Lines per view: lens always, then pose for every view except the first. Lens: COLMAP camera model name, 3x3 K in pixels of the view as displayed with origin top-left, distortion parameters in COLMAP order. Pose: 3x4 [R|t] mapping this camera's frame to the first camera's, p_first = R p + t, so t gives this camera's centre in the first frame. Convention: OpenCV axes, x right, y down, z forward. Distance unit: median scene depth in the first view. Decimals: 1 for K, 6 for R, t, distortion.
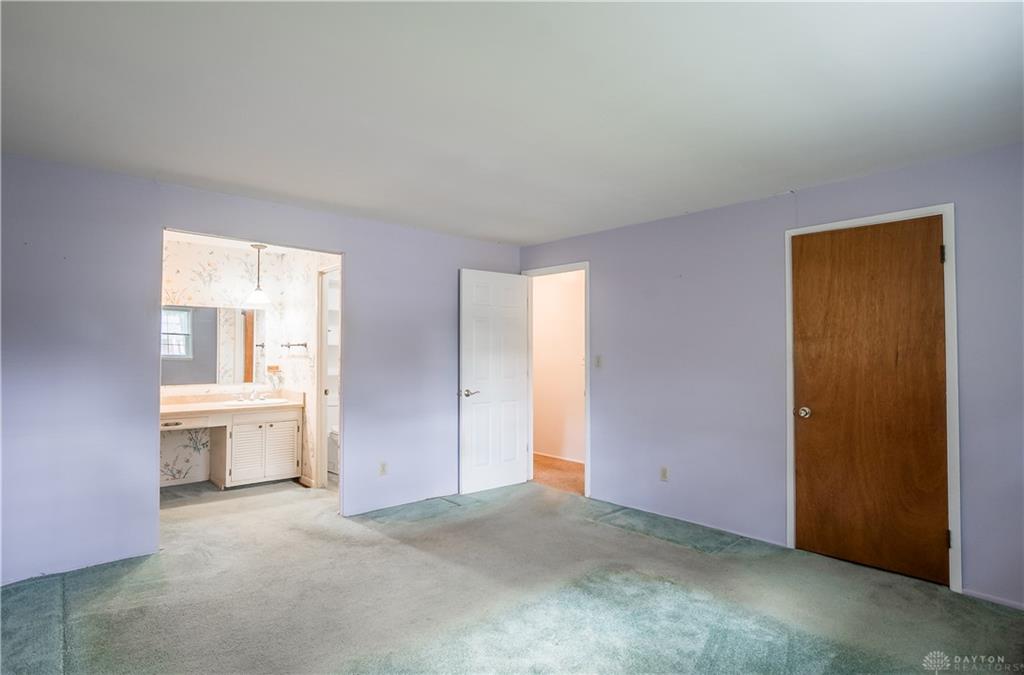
lens RADIAL K [[538.5, 0, 512.5], [0, 538.5, 342.9], [0, 0, 1]] dist [-0.014906, 0.004468]
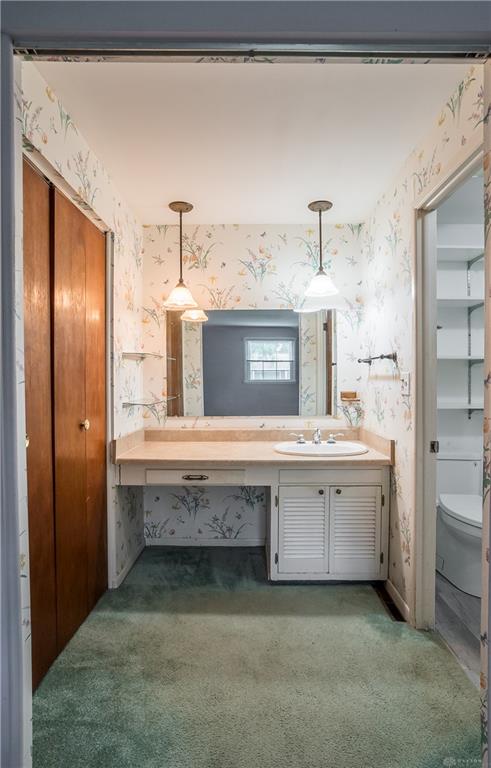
lens RADIAL K [[395.8, 0, 246.0], [0, 395.8, 383.9], [0, 0, 1]] dist [-0.032450, 0.000747]
pose [[0.736177, 0.004119, -0.676776, -0.219370], [0.016570, 0.999572, 0.024108, 0.020006], [0.676586, -0.028962, 0.735794, 0.588179]]
